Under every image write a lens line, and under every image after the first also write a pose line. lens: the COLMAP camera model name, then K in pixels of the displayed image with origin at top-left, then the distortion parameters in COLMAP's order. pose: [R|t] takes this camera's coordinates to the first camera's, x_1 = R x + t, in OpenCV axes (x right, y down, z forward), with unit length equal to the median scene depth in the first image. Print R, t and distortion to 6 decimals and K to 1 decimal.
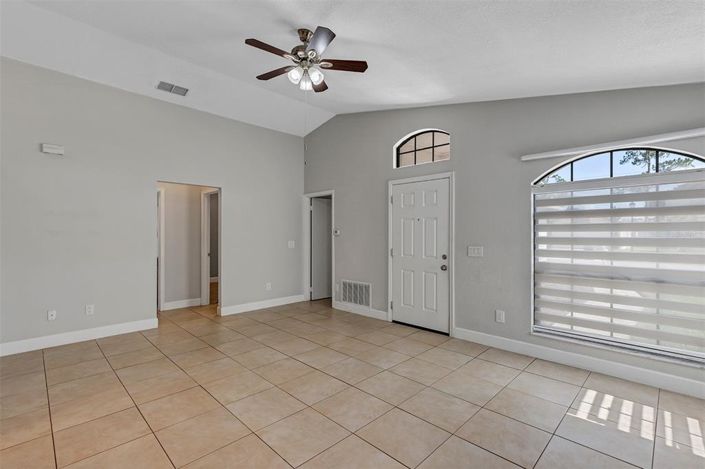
lens RADIAL K [[317.2, 0, 353.2], [0, 317.2, 233.5], [0, 0, 1]] dist [0.004335, 0.000541]
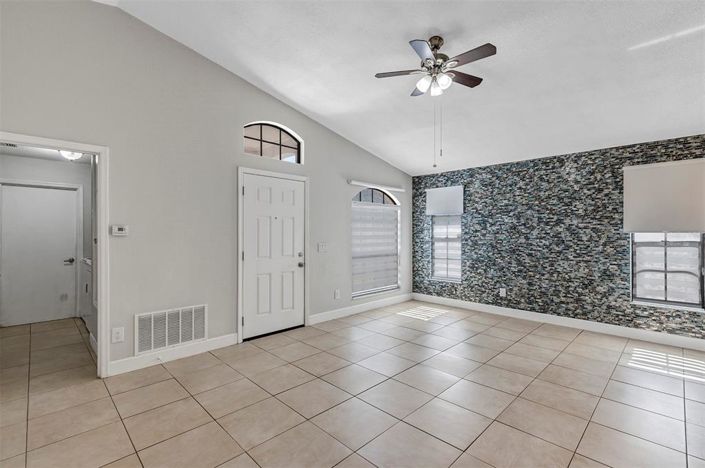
lens RADIAL K [[317.2, 0, 353.2], [0, 317.2, 233.0], [0, 0, 1]] dist [0.004335, 0.000541]
pose [[0.020673, -0.000914, 0.999786, -0.779943], [-0.004727, 0.999988, 0.001012, -0.000806], [-0.999775, -0.004747, 0.020669, 0.805053]]
